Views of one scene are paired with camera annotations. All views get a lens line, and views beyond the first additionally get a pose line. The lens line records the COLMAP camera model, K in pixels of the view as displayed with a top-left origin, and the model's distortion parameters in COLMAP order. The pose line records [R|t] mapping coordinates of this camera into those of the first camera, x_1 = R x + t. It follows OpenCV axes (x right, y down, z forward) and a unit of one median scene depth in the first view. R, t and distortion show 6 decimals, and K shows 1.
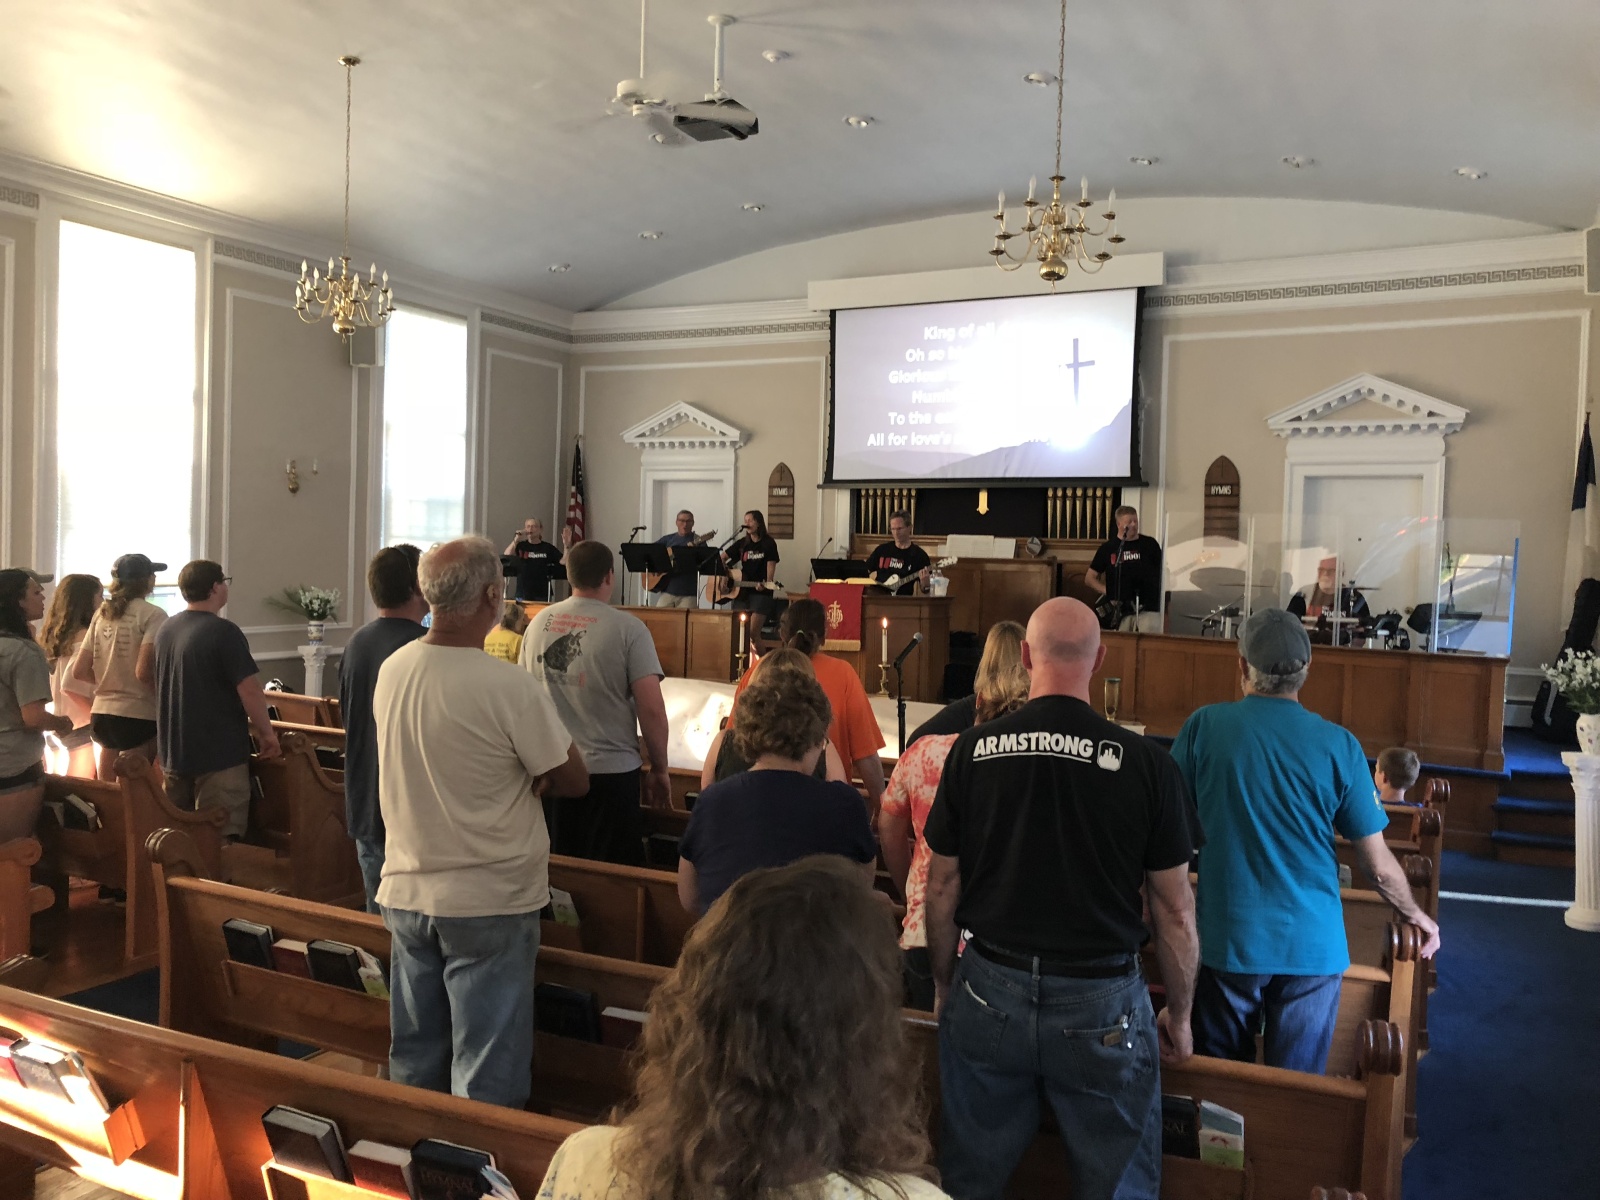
lens RADIAL K [[1306.4, 0, 791.4], [0, 1306.4, 597.5], [0, 0, 1]] dist [0.003988, 0.009379]
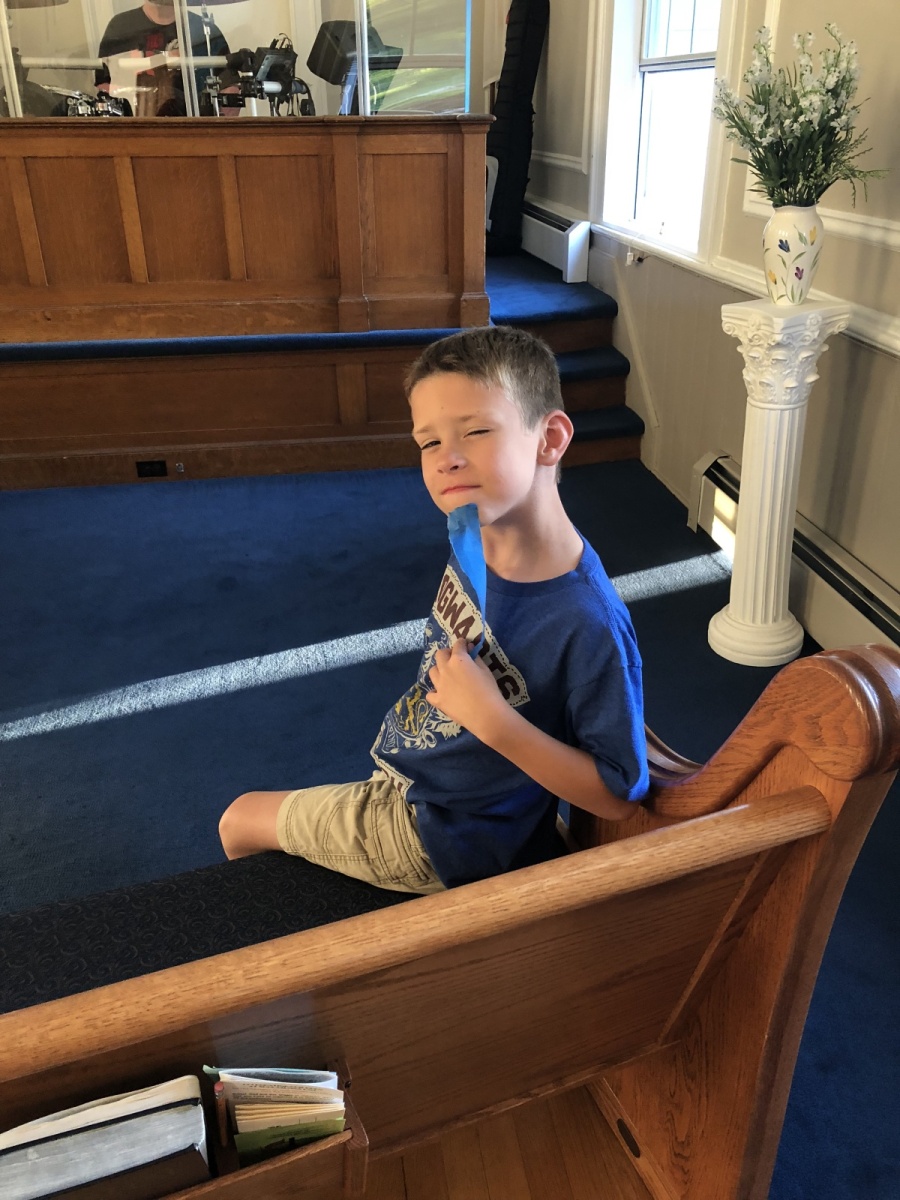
lens RADIAL K [[979.8, 0, 445.7], [0, 979.8, 605.3], [0, 0, 1]] dist [0.003988, 0.009379]
pose [[0.807135, -0.314112, 0.499867, 0.177264], [0.064196, 0.888382, 0.454594, 0.027552], [-0.586867, -0.334829, 0.737209, 0.433047]]
